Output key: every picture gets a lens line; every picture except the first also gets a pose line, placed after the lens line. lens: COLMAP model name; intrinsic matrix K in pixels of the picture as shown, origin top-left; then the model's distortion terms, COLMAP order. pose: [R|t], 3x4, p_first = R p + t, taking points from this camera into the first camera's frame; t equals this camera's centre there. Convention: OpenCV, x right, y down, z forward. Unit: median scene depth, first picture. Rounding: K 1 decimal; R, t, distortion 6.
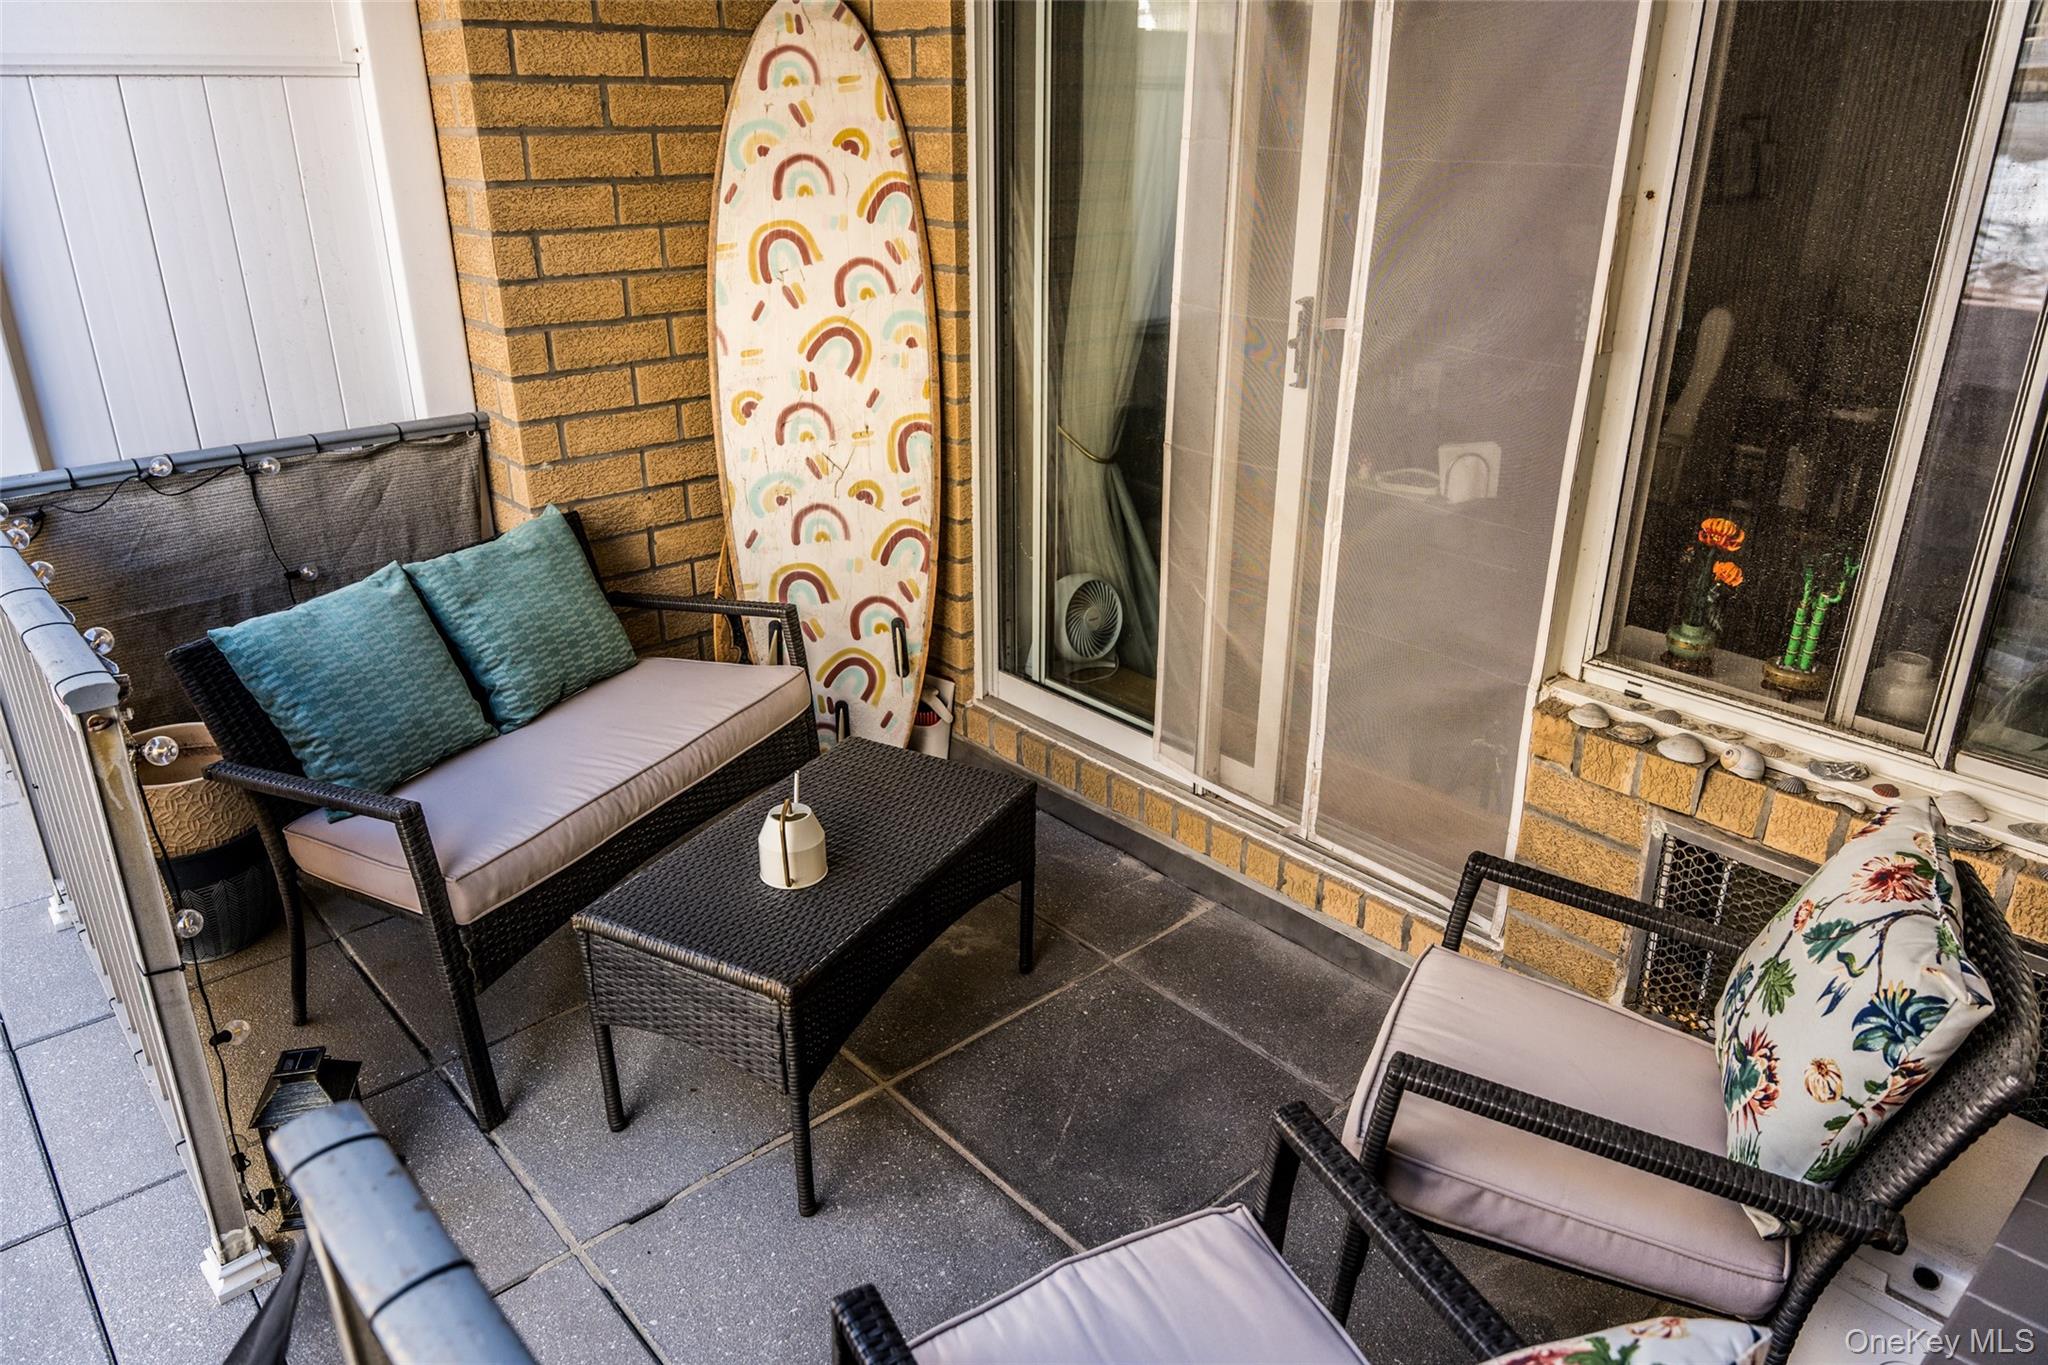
lens RADIAL K [[1373.6, 0, 1024.0], [0, 1373.6, 682.5], [0, 0, 1]] dist [0.002023, -0.021113]
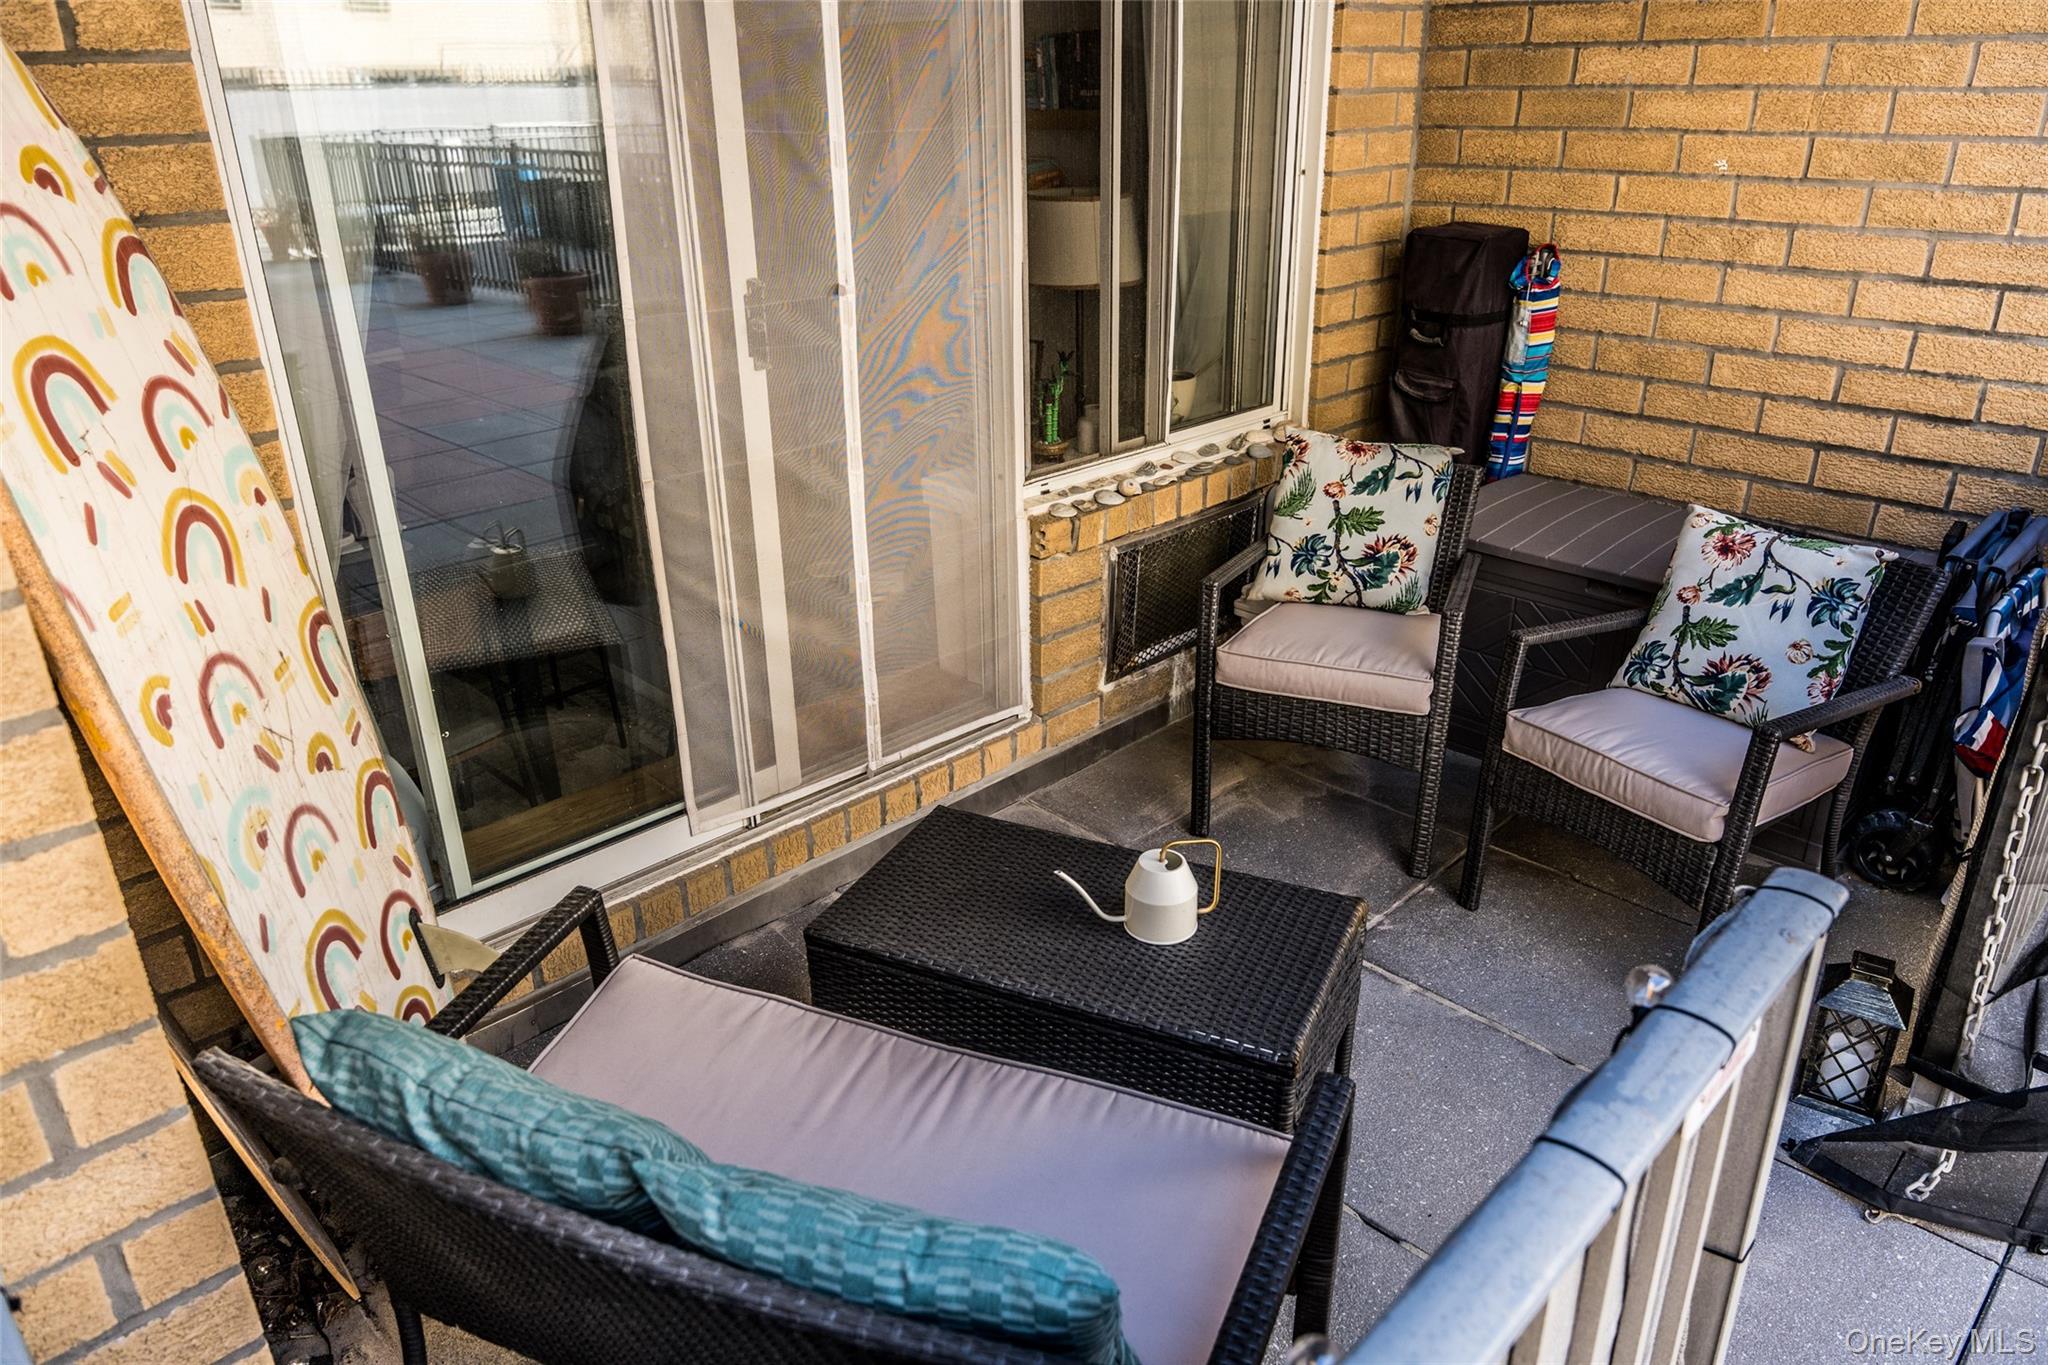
lens RADIAL K [[1373.6, 0, 1024.0], [0, 1373.6, 682.5], [0, 0, 1]] dist [0.002023, -0.021113]
pose [[-0.057071, -0.400405, 0.914559, -0.686116], [0.400184, 0.830066, 0.388385, -0.283802], [-0.914656, 0.388158, 0.112863, 0.674783]]
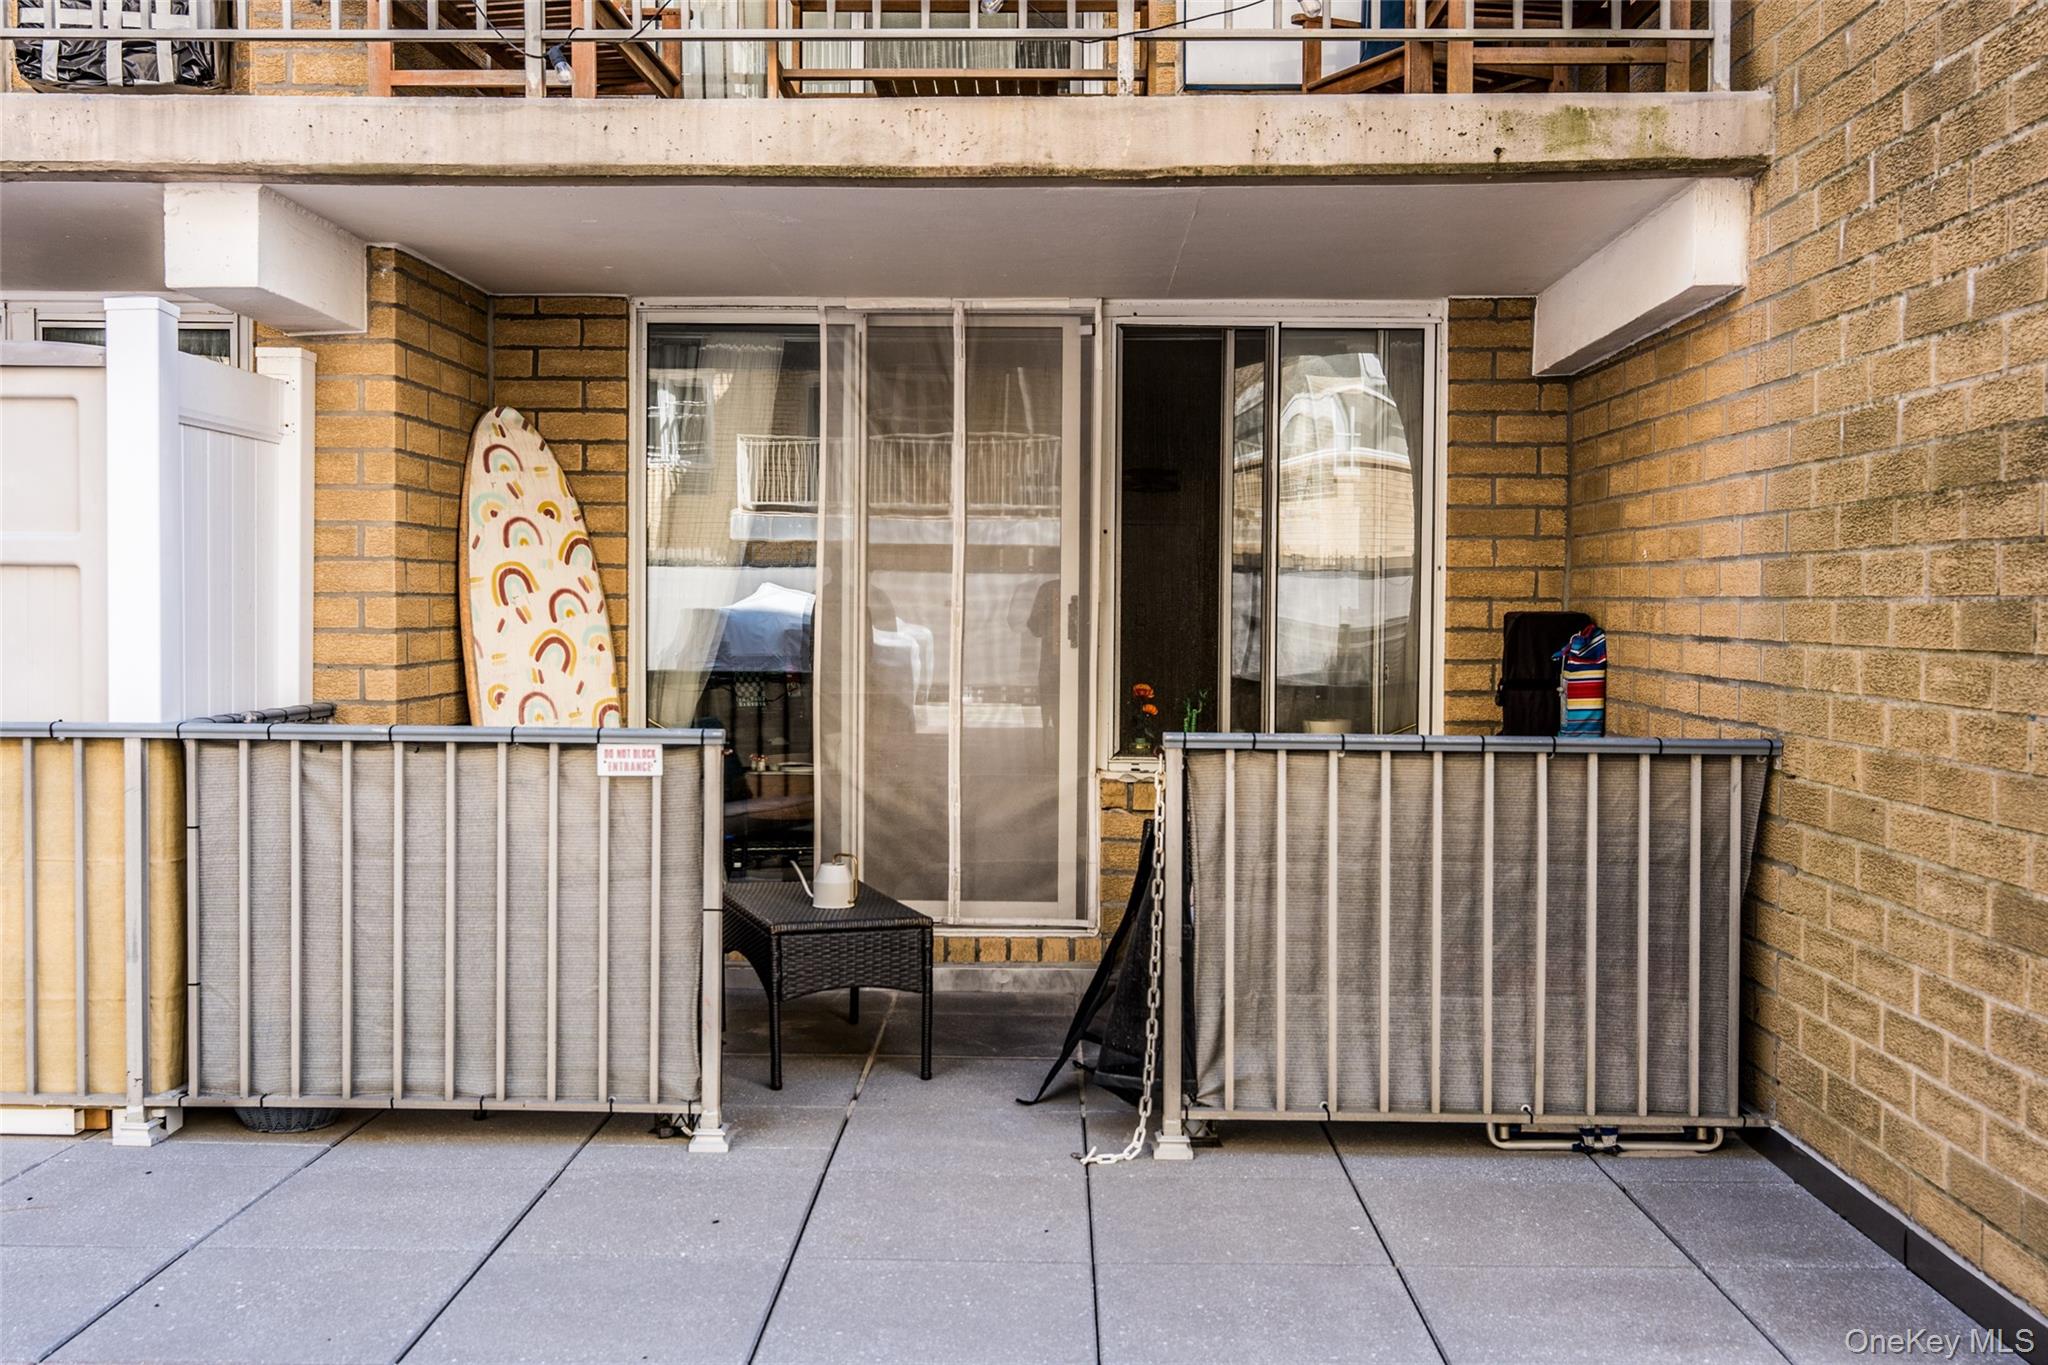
lens RADIAL K [[1932.6, 0, 1024.9], [0, 1932.6, 678.3], [0, 0, 1]] dist [-0.002512, -0.001932]
pose [[0.676033, -0.022493, 0.736528, -1.237790], [0.277633, 0.933649, -0.226317, 0.340789], [-0.682568, 0.357482, 0.637422, -0.514583]]
